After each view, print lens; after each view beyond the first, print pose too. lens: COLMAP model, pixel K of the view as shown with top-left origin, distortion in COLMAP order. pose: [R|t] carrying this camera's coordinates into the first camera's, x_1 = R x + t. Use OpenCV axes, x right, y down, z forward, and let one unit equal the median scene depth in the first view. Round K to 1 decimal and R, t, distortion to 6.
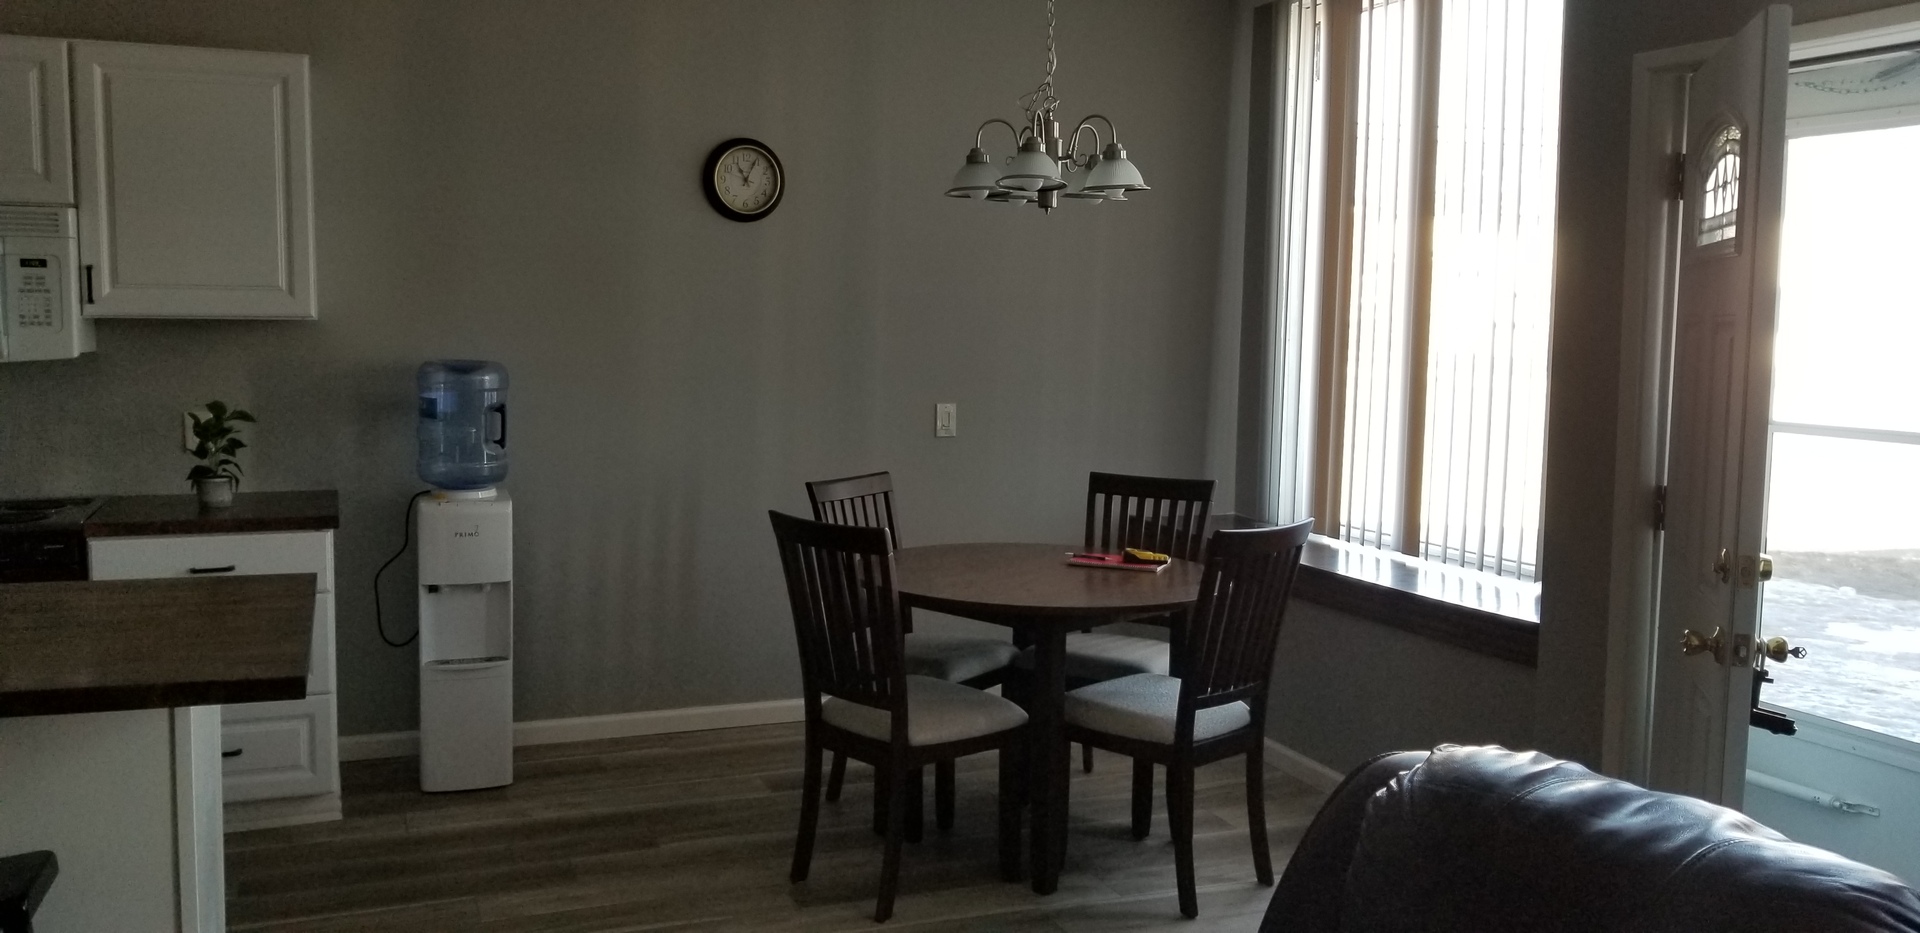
lens RADIAL K [[1521.7, 0, 955.9], [0, 1521.7, 407.3], [0, 0, 1]] dist [0.107910, -0.148756]
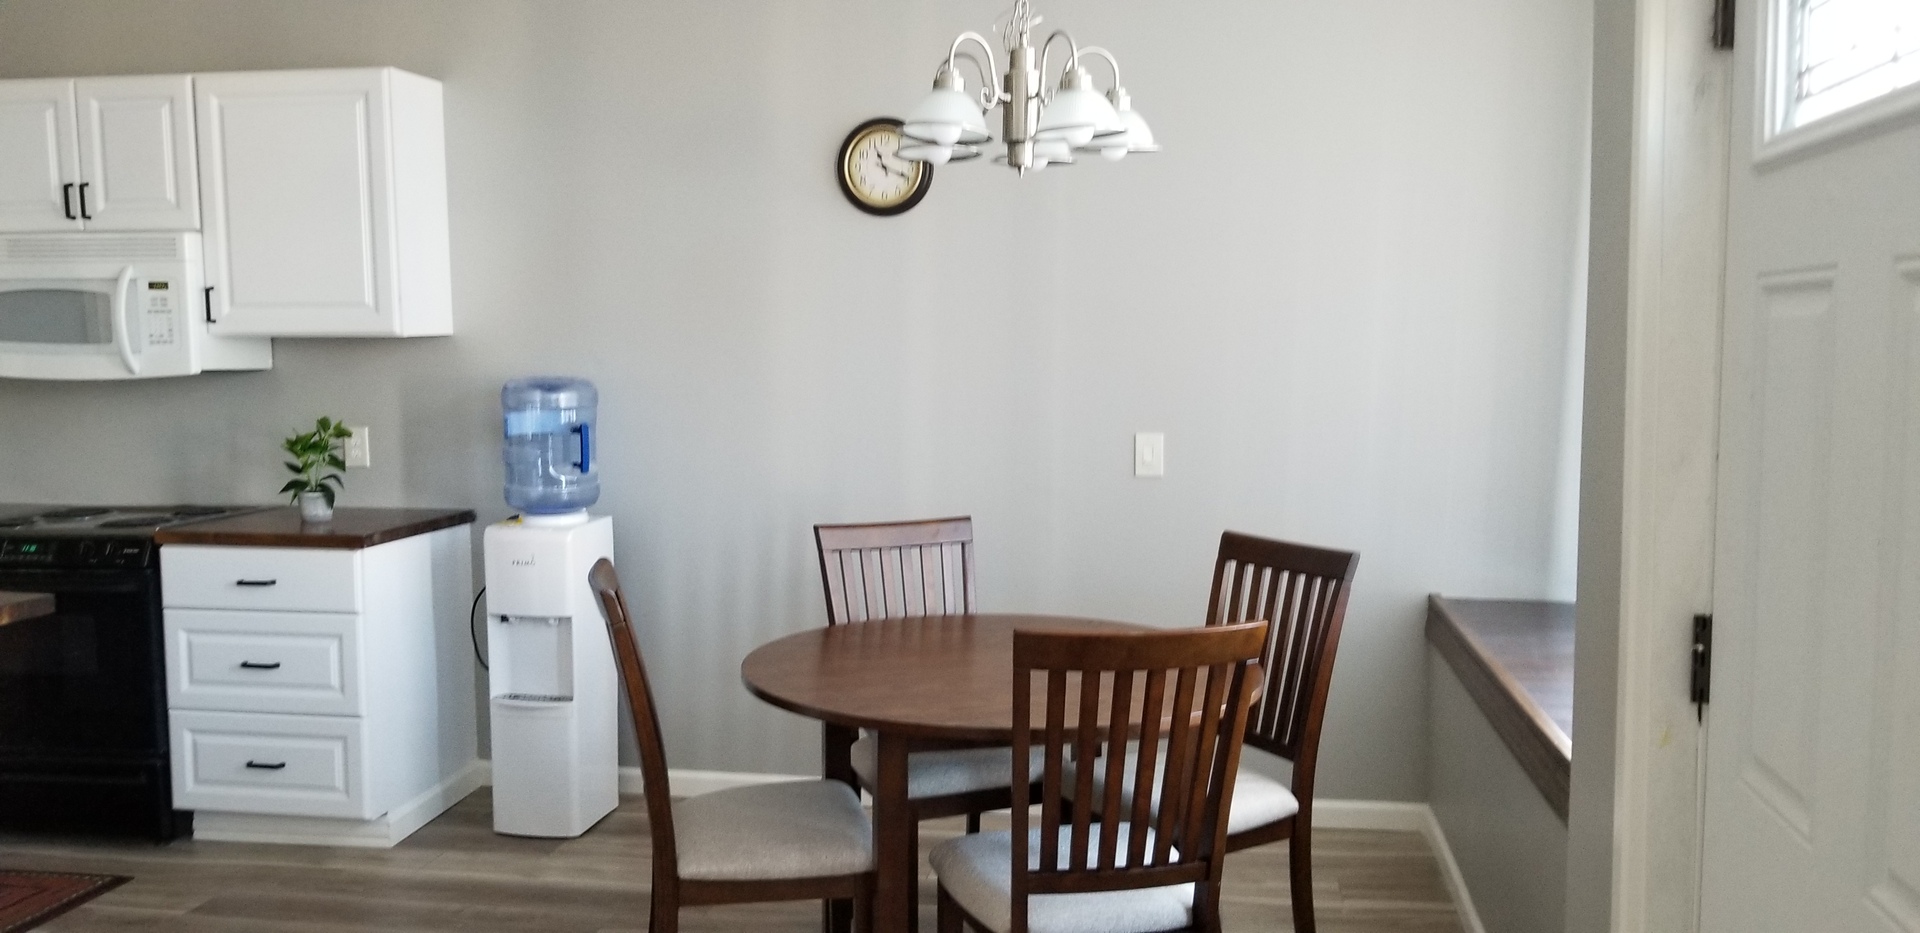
lens RADIAL K [[1543.0, 0, 930.2], [0, 1543.0, 427.4], [0, 0, 1]] dist [0.138987, -0.258926]
pose [[0.847326, 0.016662, -0.530812, 0.404898], [-0.019233, 0.999815, 0.000682, -0.005537], [0.530725, 0.009631, 0.847489, 0.335459]]
